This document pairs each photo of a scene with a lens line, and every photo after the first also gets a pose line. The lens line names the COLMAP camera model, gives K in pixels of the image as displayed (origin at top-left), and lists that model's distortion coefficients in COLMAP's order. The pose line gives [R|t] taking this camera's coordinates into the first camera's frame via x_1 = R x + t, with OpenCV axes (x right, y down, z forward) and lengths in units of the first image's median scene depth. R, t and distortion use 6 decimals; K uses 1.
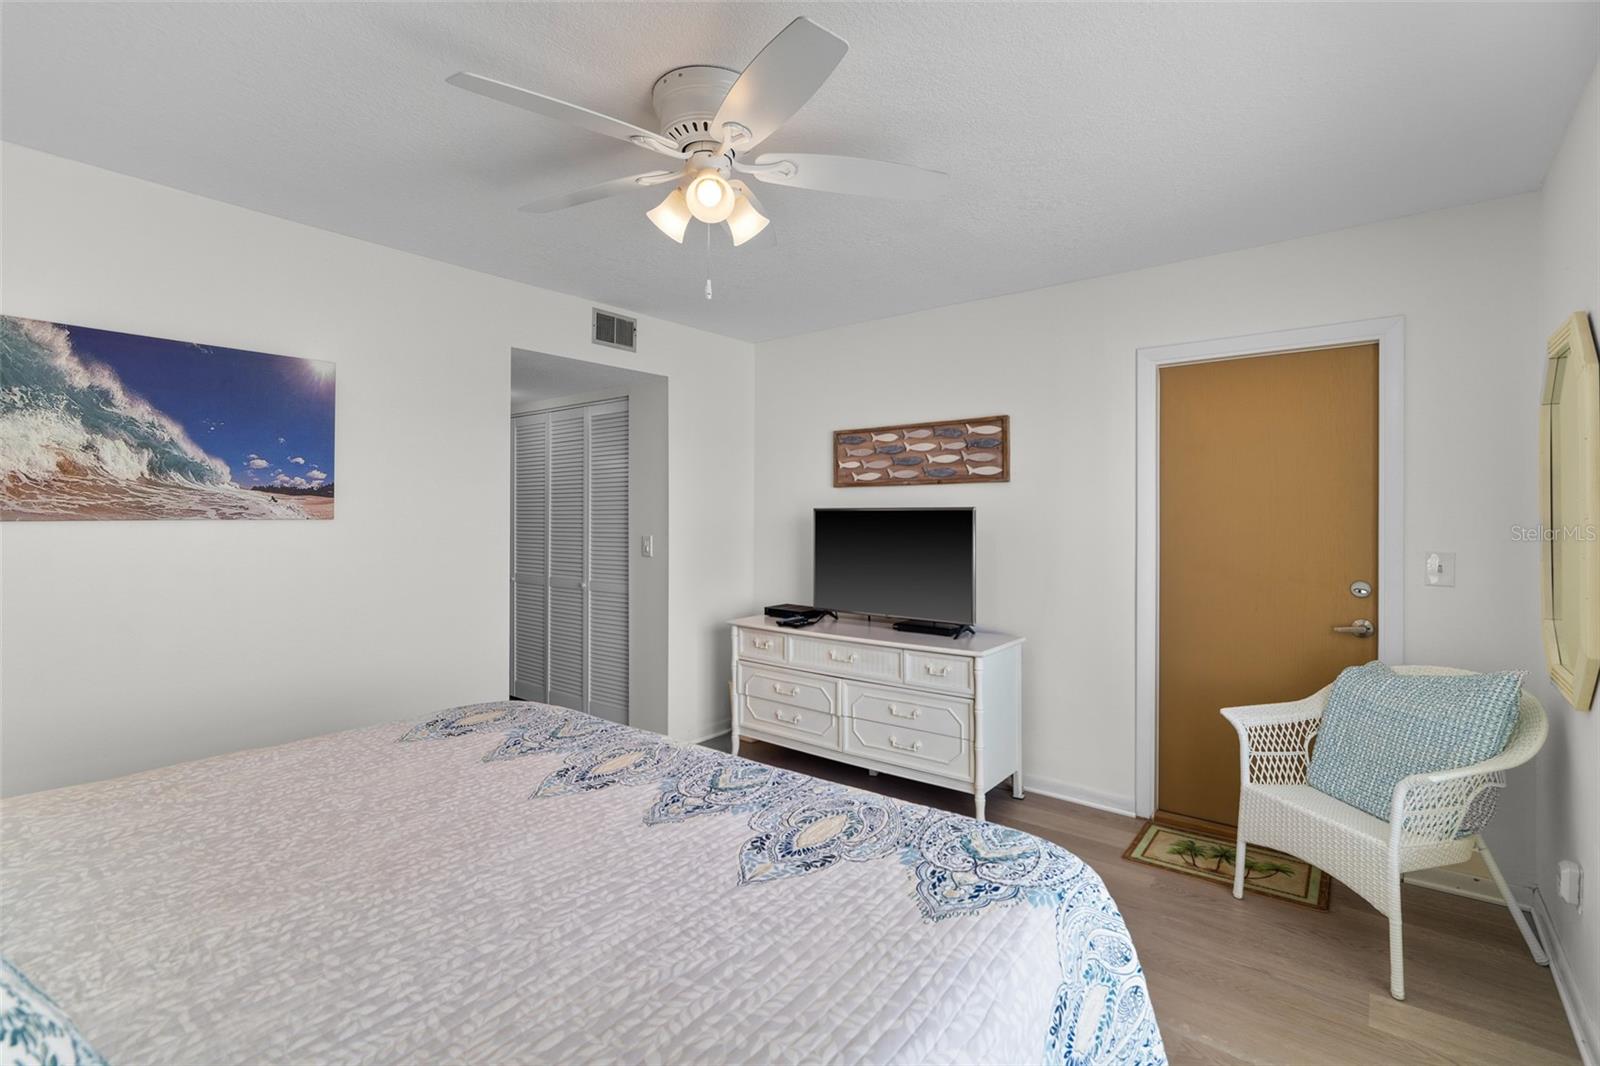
lens RADIAL K [[730.3, 0, 791.6], [0, 730.3, 518.0], [0, 0, 1]] dist [-0.005769, 0.002173]
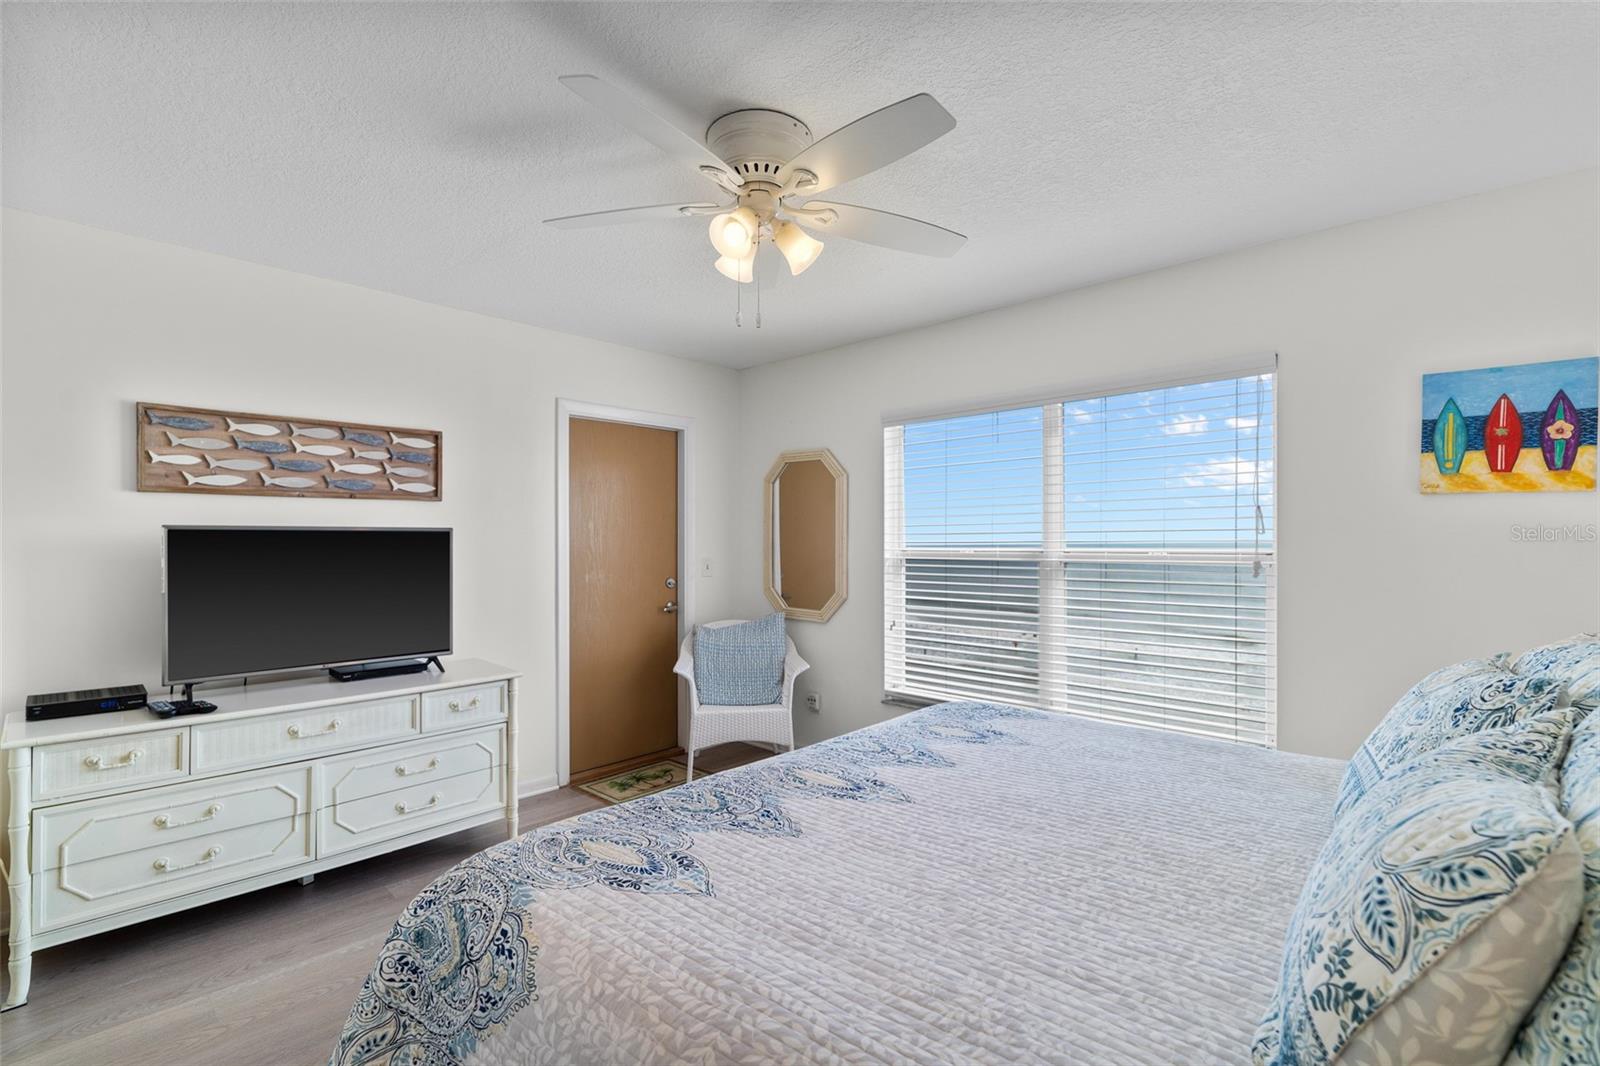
lens RADIAL K [[730.3, 0, 795.9], [0, 730.3, 542.6], [0, 0, 1]] dist [-0.005769, 0.002173]
pose [[0.088427, -0.009902, 0.996033, -0.586438], [-0.001822, 0.999947, 0.010103, -0.005911], [-0.996081, -0.002708, 0.088404, 0.432693]]
